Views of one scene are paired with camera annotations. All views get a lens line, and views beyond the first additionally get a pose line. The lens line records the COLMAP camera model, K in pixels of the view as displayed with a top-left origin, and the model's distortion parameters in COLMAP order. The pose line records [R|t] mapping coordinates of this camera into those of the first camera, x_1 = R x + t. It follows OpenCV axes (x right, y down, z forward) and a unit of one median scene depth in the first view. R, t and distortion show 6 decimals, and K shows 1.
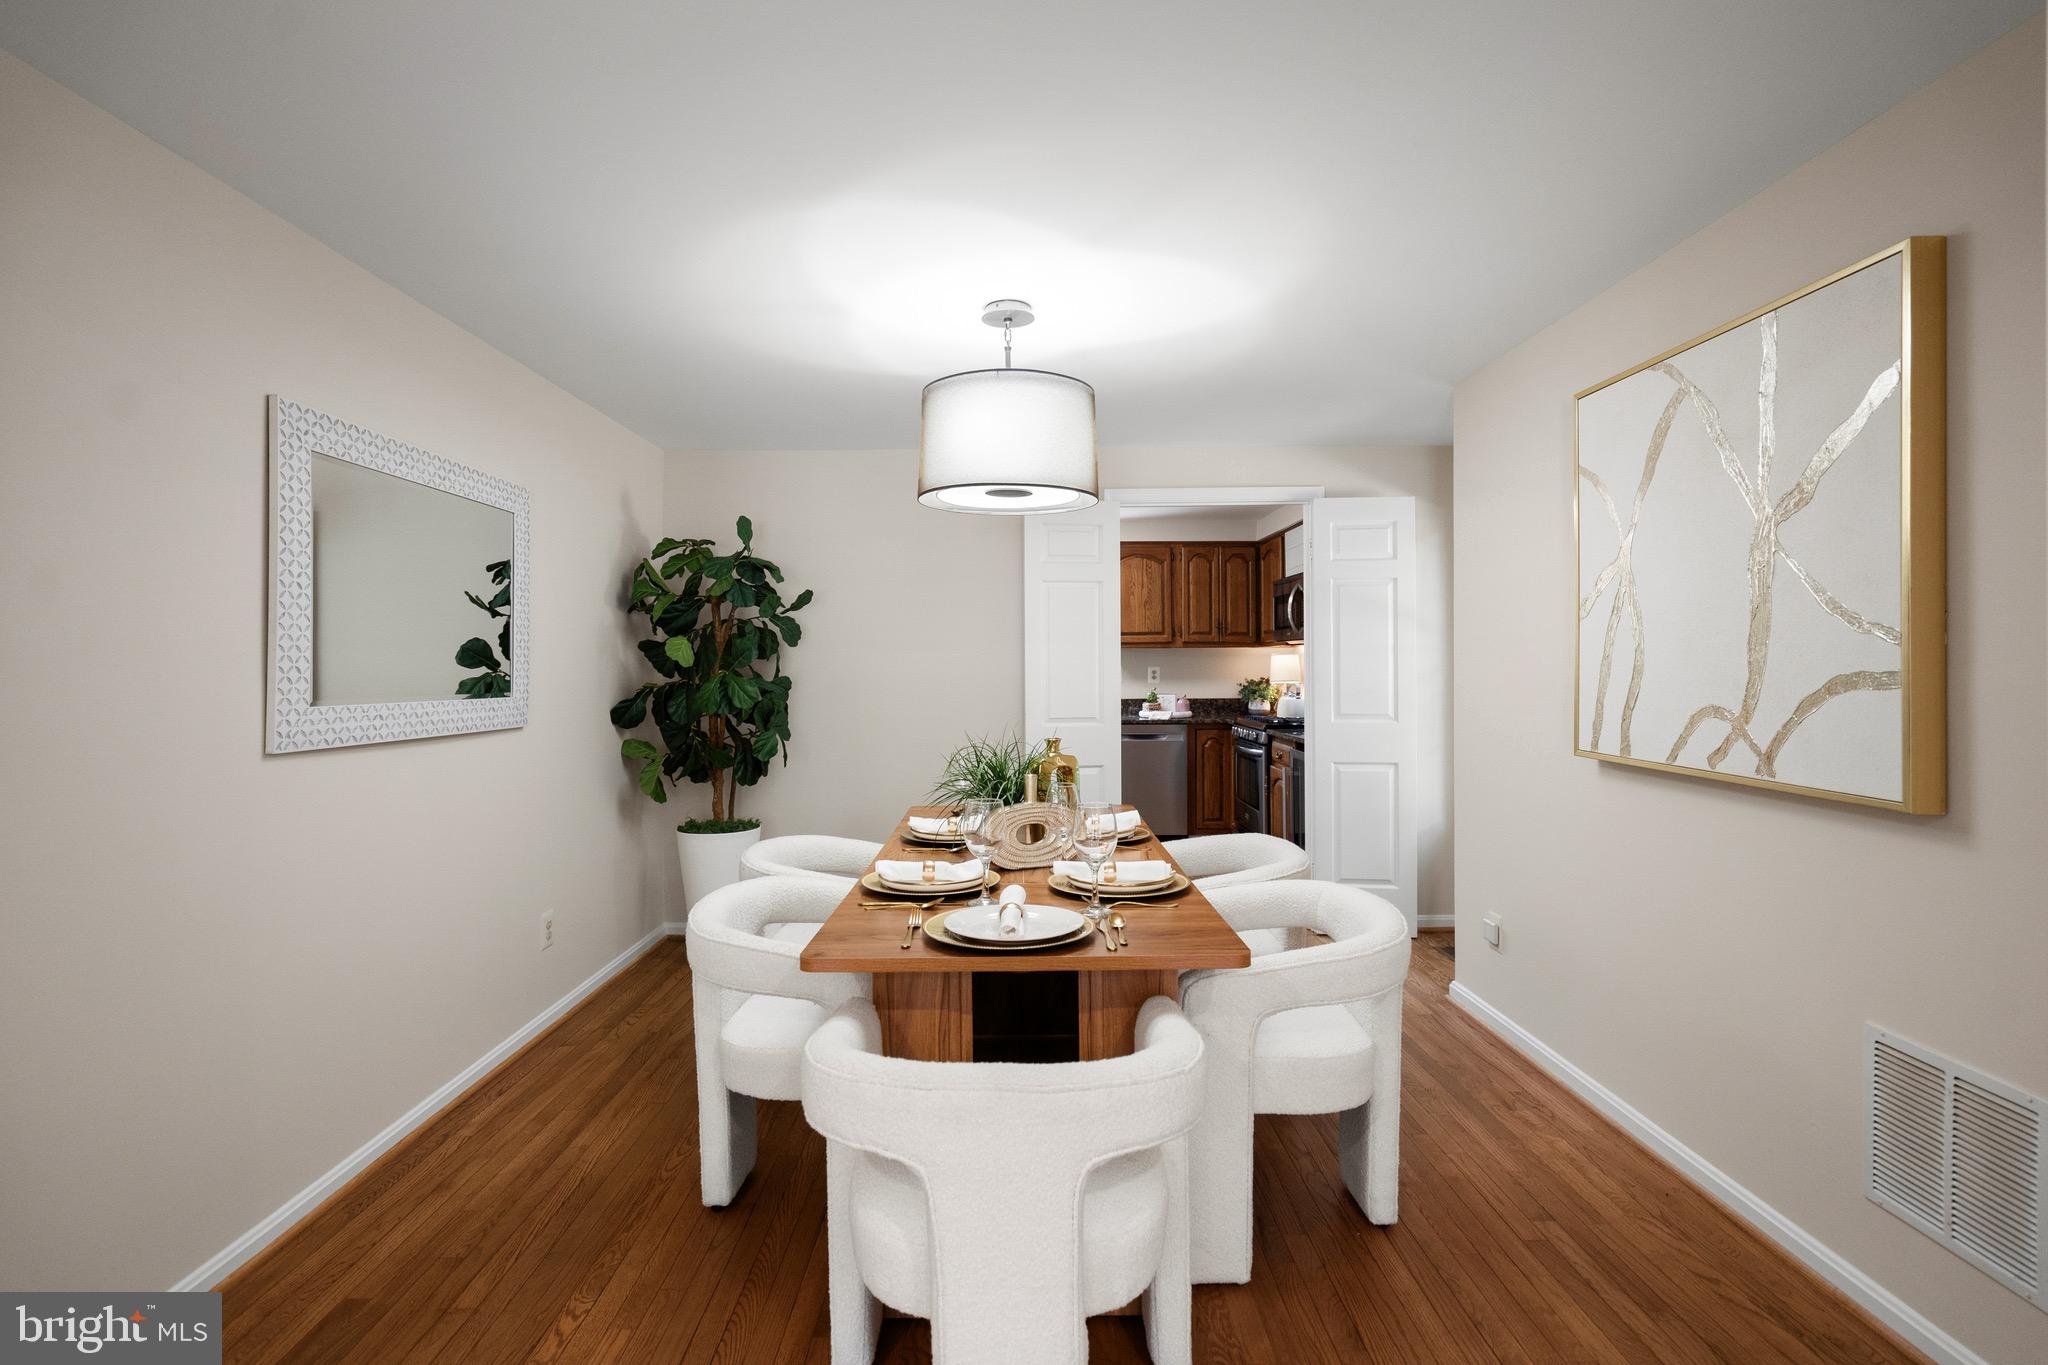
lens RADIAL K [[965.0, 0, 1016.9], [0, 965.0, 656.9], [0, 0, 1]] dist [-0.000281, 0.000022]
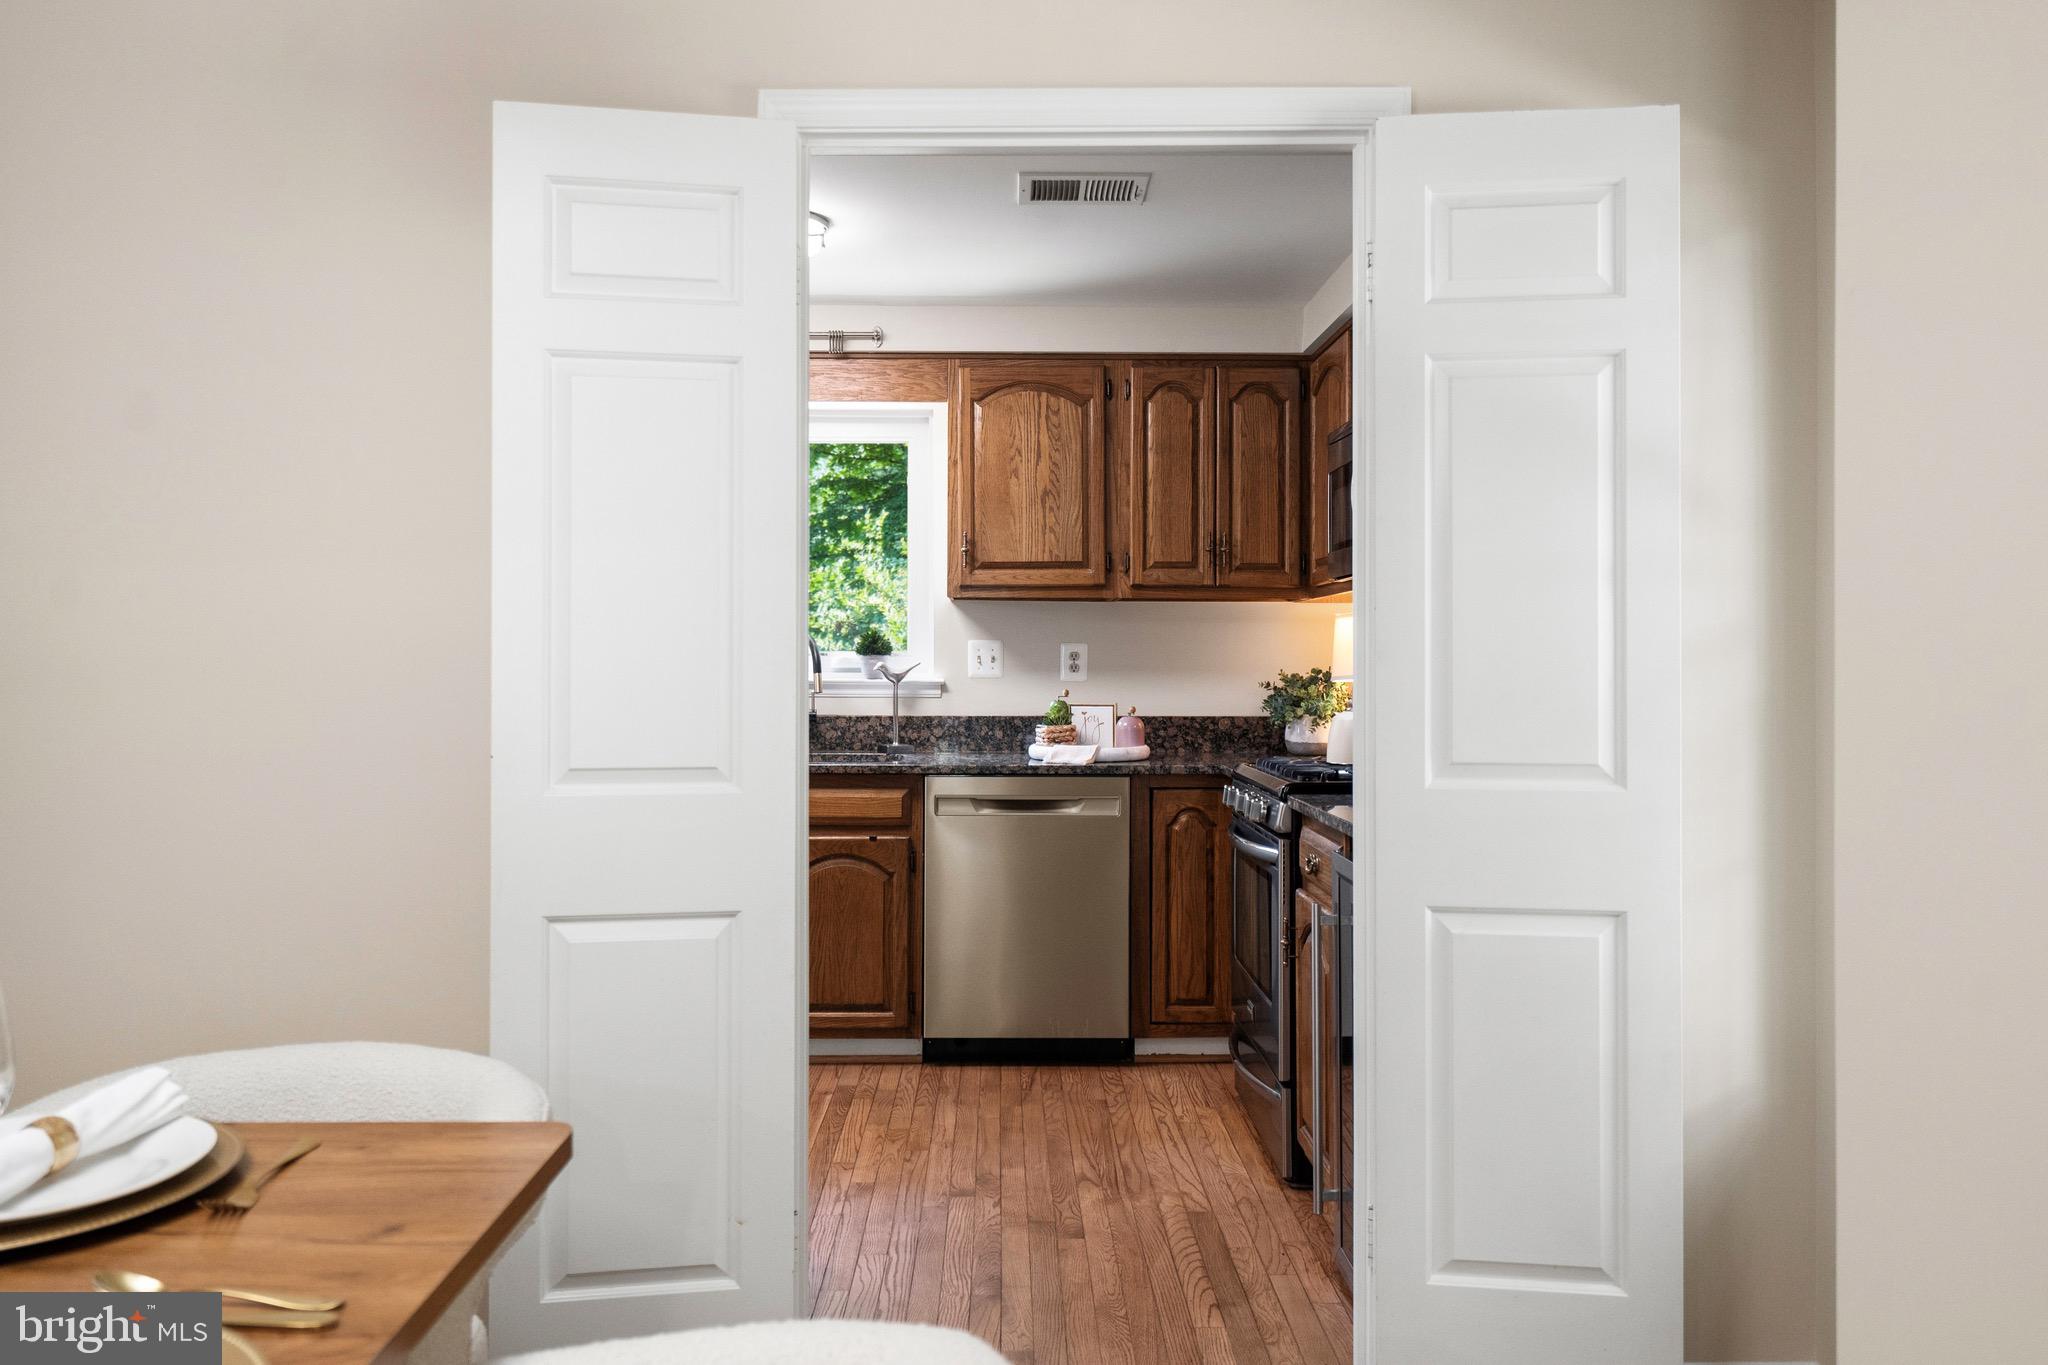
lens RADIAL K [[1566.3, 0, 1018.6], [0, 1566.3, 642.0], [0, 0, 1]] dist [0.006350, 0.002581]
pose [[0.999962, 0.006322, 0.005937, 0.193700], [-0.006291, 0.999967, -0.005144, 0.022732], [-0.005969, 0.005106, 0.999969, 0.489390]]
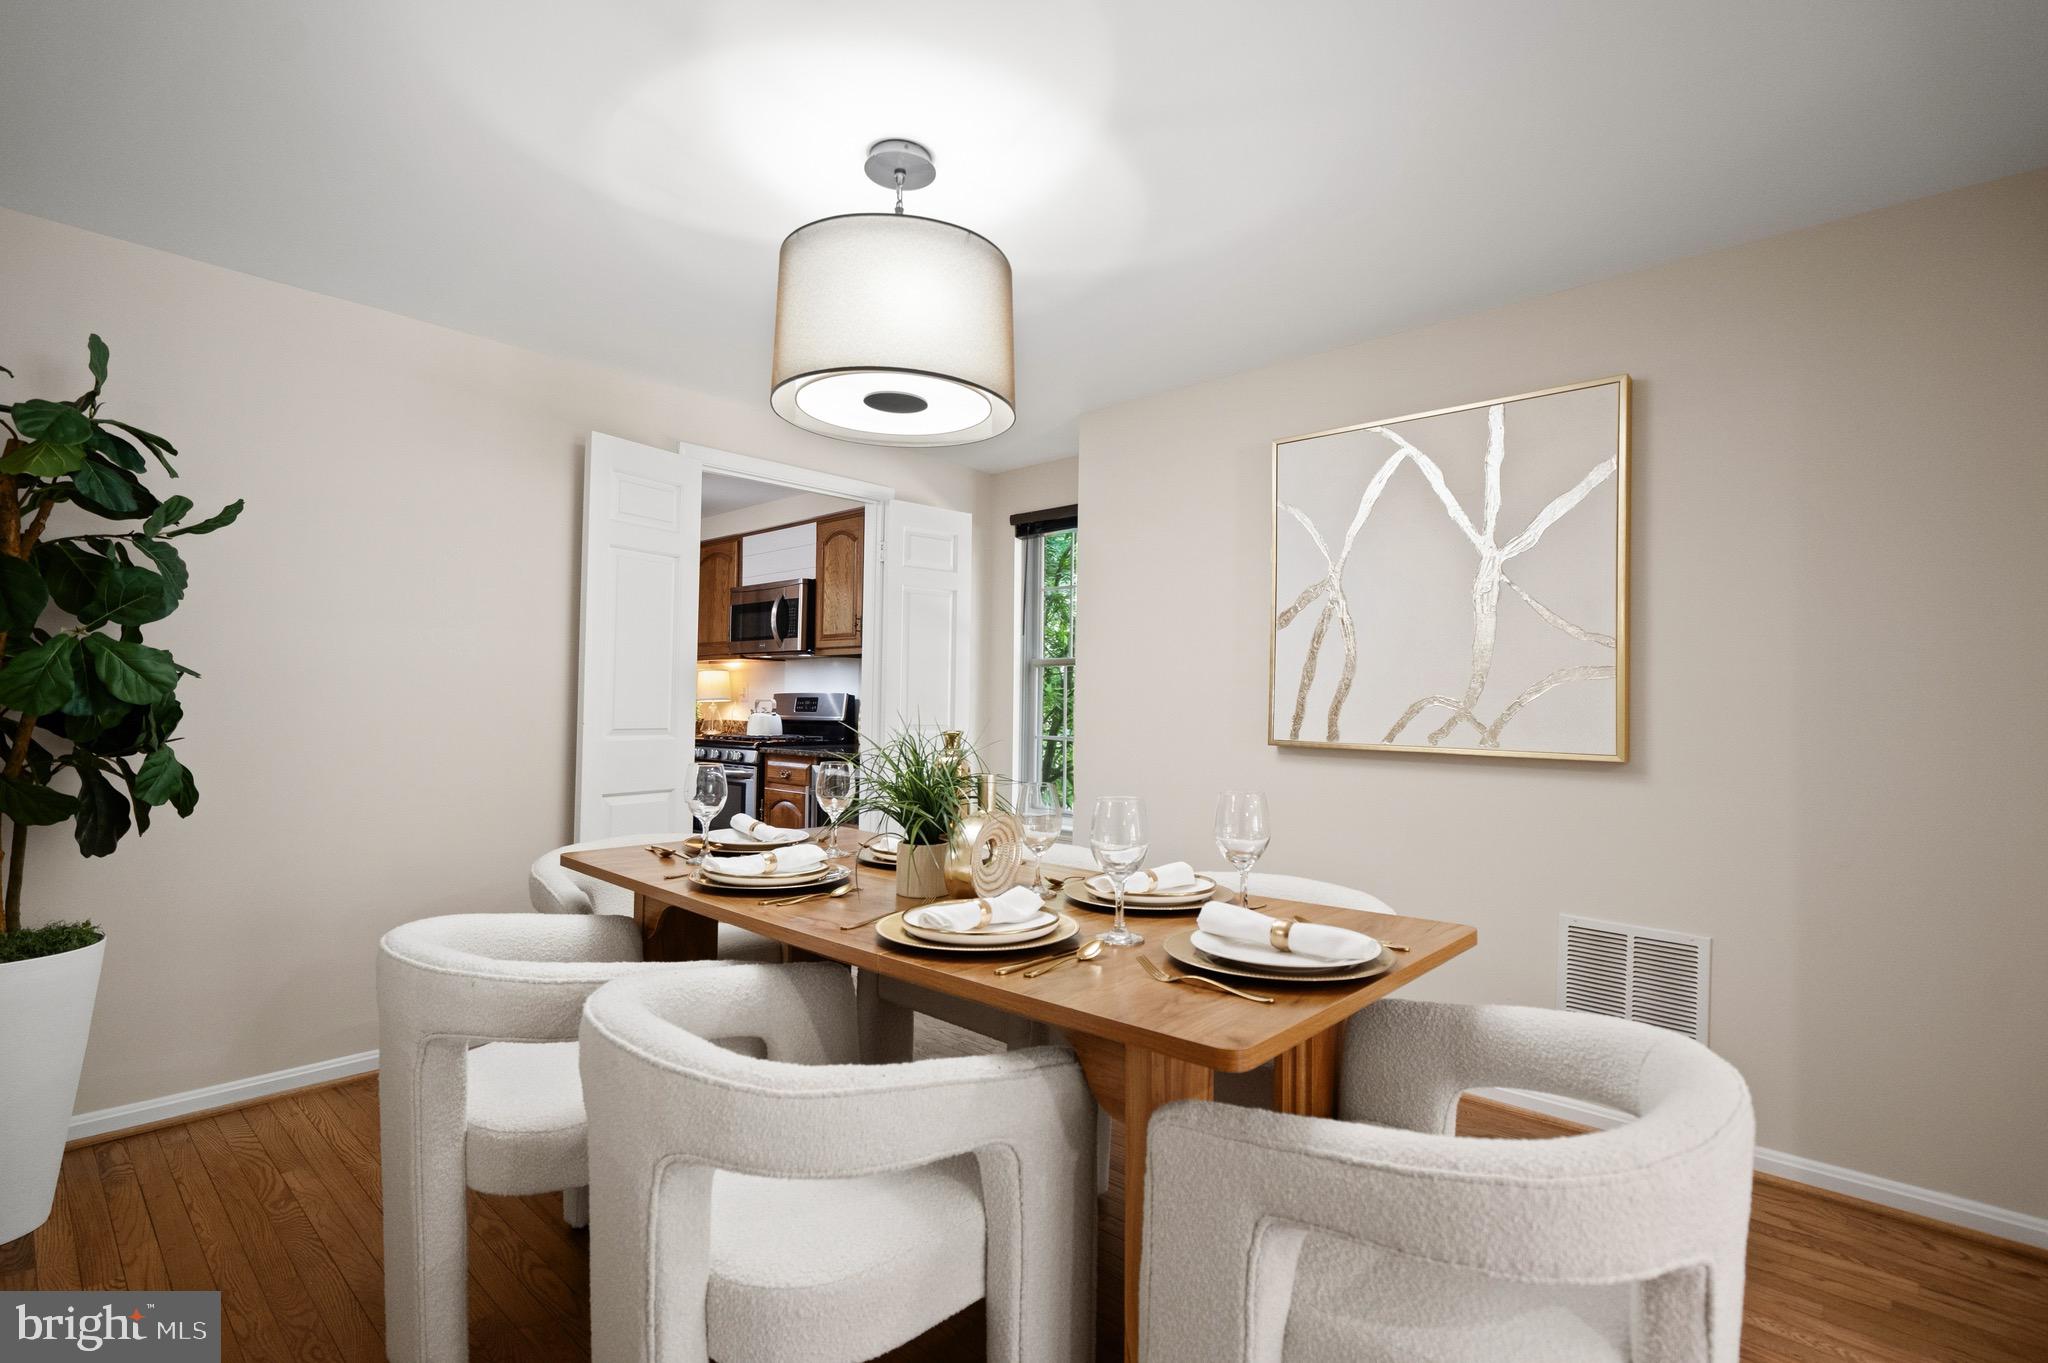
lens RADIAL K [[941.0, 0, 1021.8], [0, 941.0, 681.3], [0, 0, 1]] dist [-0.007029, 0.001344]
pose [[0.674812, 0.033982, 0.737207, -0.305766], [-0.023197, 0.999422, -0.024835, 0.038901], [-0.737625, -0.000342, 0.675211, 0.291152]]
